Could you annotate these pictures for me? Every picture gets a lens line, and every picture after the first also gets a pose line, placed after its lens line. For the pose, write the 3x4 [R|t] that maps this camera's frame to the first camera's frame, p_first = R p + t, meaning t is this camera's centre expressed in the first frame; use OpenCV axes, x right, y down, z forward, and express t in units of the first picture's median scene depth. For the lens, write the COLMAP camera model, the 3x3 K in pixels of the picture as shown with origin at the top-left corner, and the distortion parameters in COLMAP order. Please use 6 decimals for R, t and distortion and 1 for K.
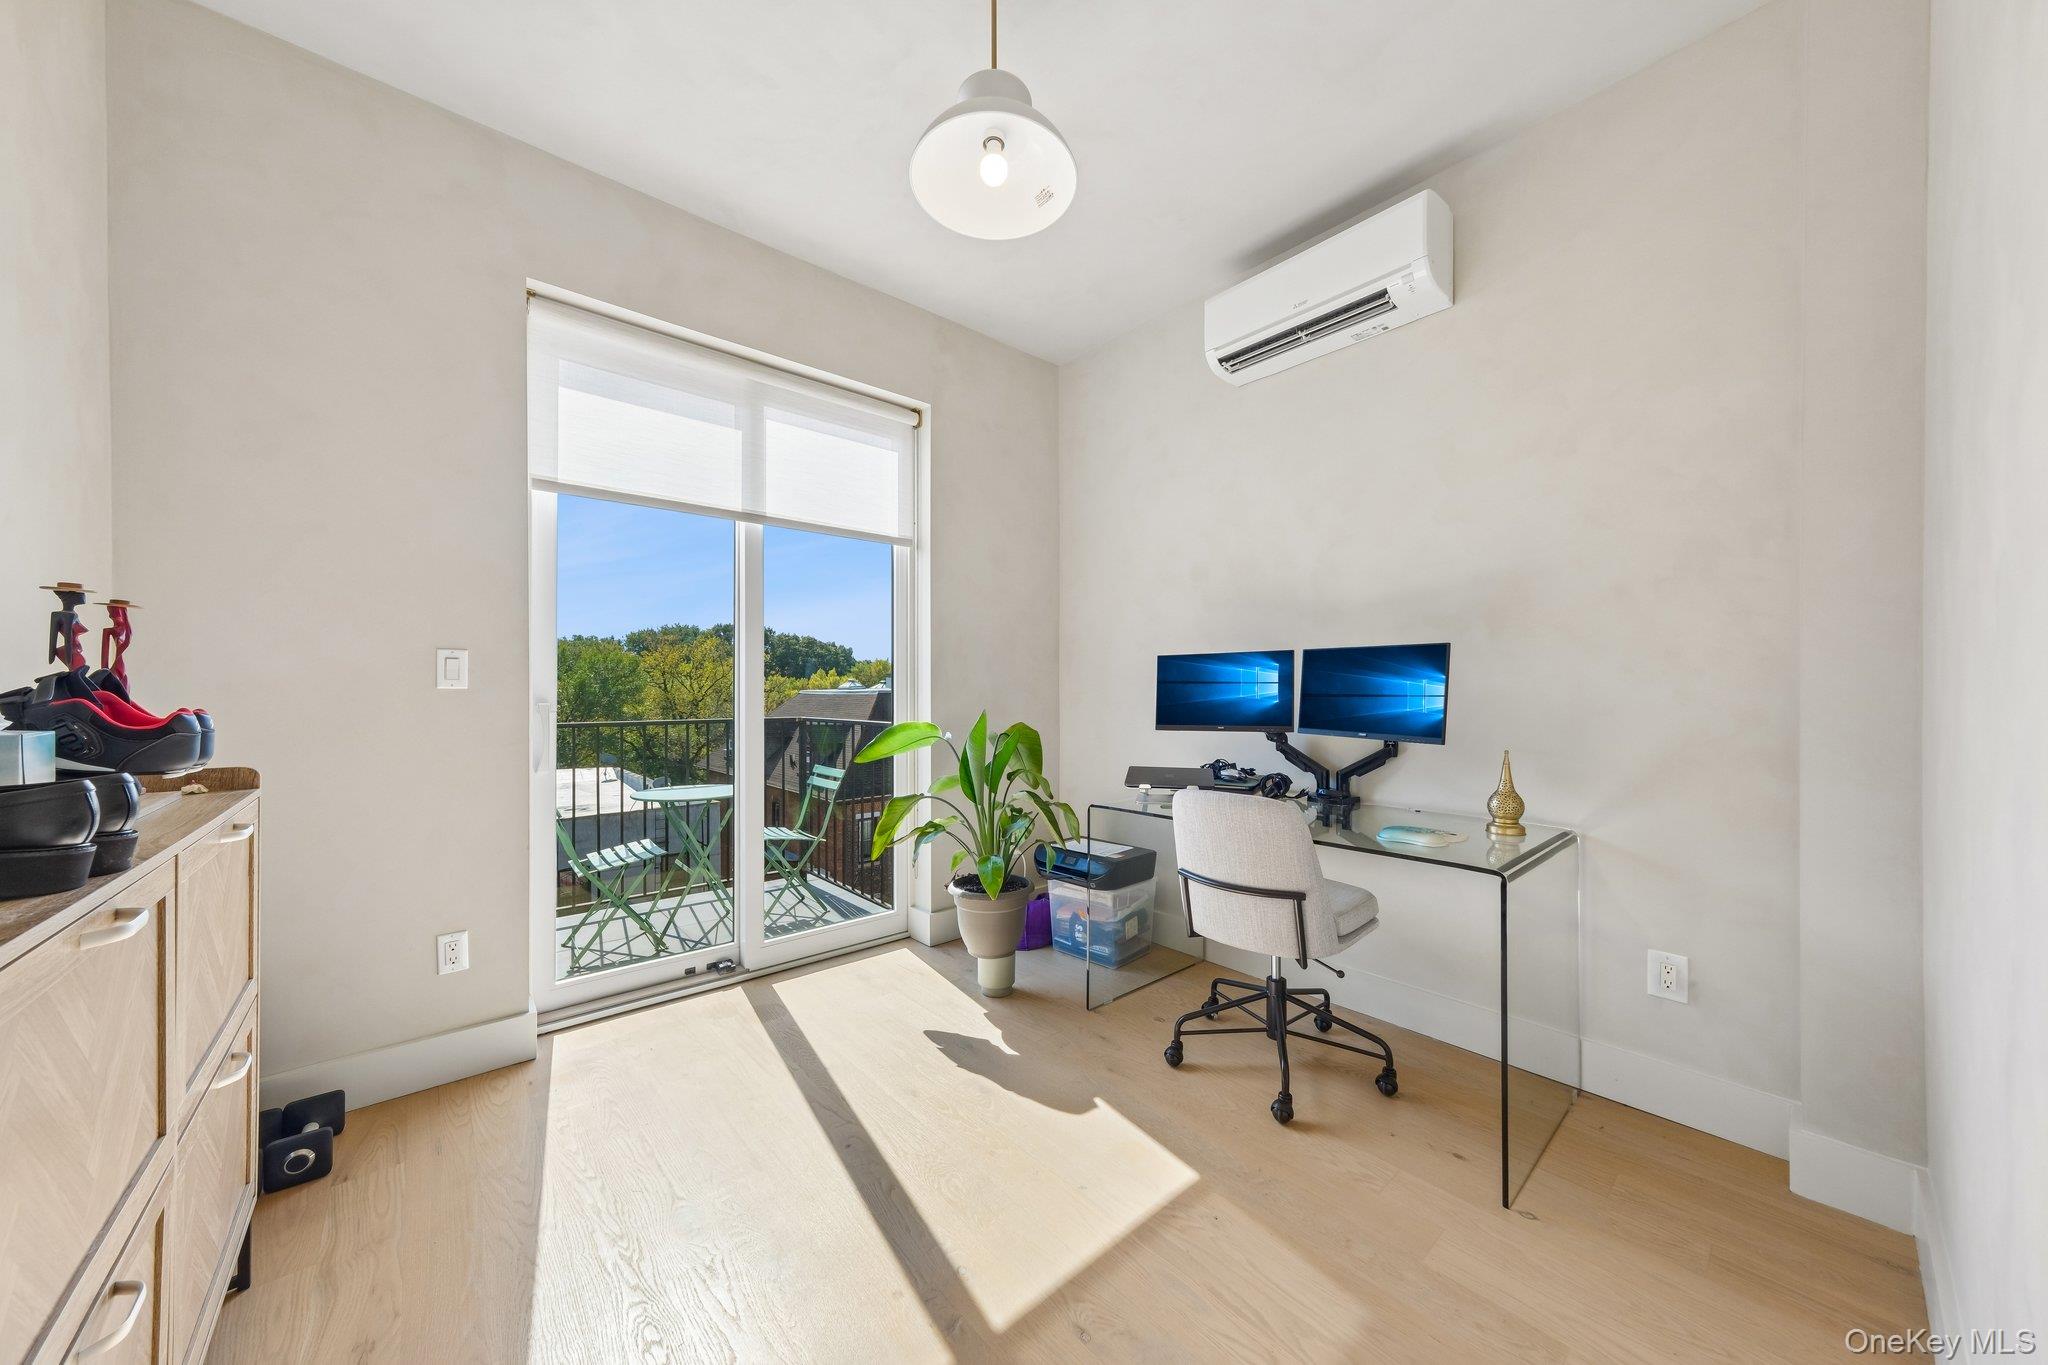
lens RADIAL K [[706.3, 0, 1020.9], [0, 706.3, 691.1], [0, 0, 1]] dist [-0.000092, 0.000513]
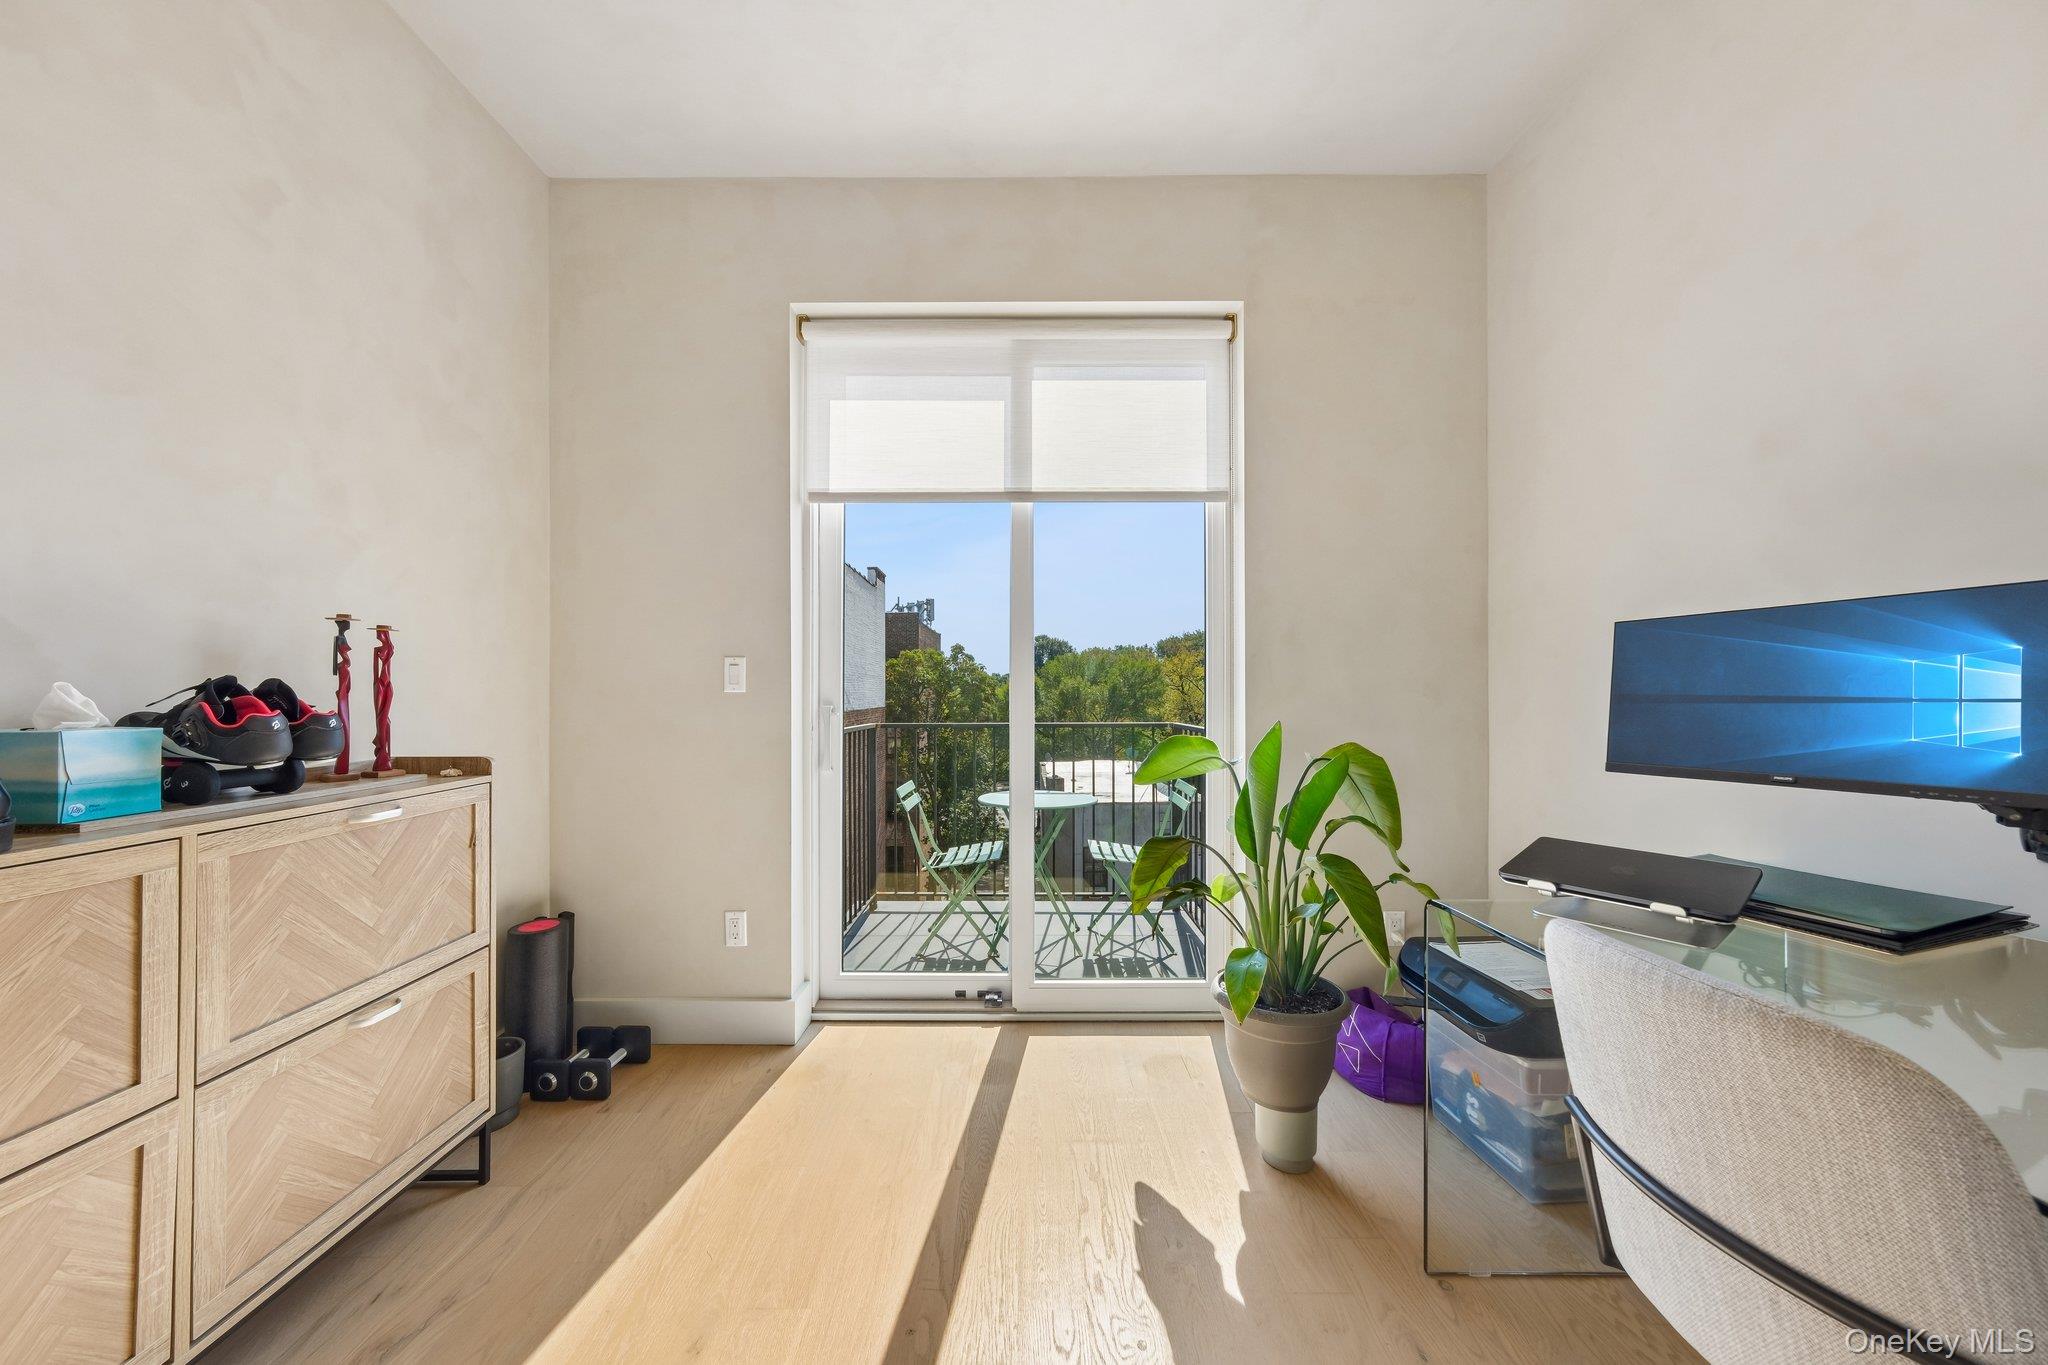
lens RADIAL K [[706.3, 0, 1010.8], [0, 706.3, 691.2], [0, 0, 1]] dist [-0.000092, 0.000513]
pose [[0.753304, -0.003314, -0.657665, 0.191891], [0.001690, 0.999994, -0.003102, -0.000525], [0.657671, 0.001225, 0.753304, 0.331469]]
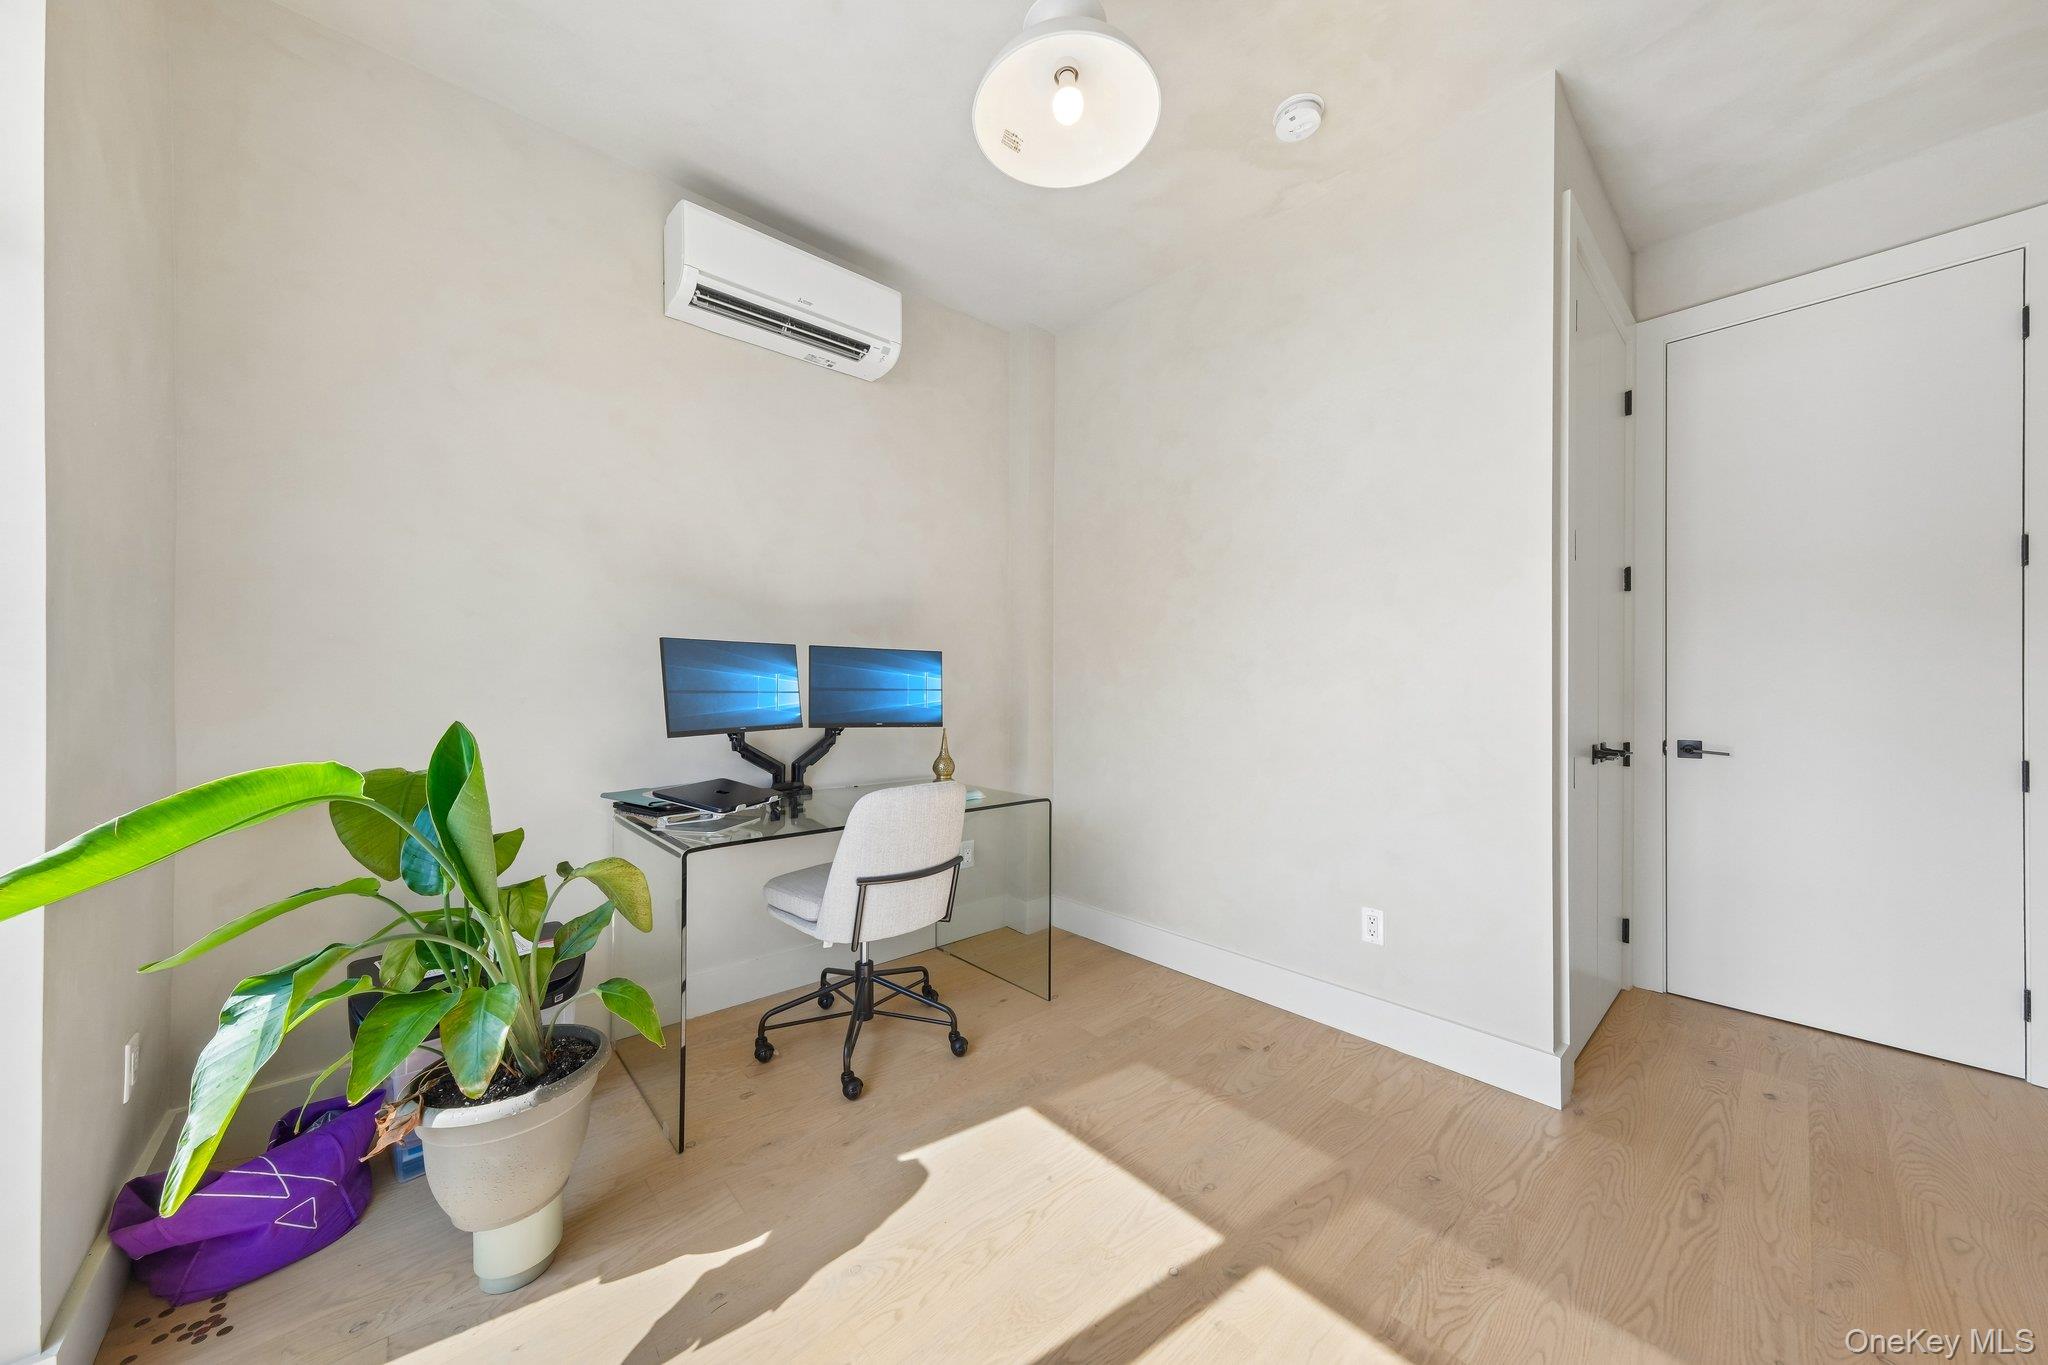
lens RADIAL K [[706.3, 0, 1025.6], [0, 706.3, 690.0], [0, 0, 1]] dist [-0.000092, 0.000513]
pose [[-0.030018, -0.001374, 0.999548, -0.530444], [0.002846, 0.999995, 0.001460, 0.003727], [-0.999545, 0.002889, -0.030014, 0.613228]]
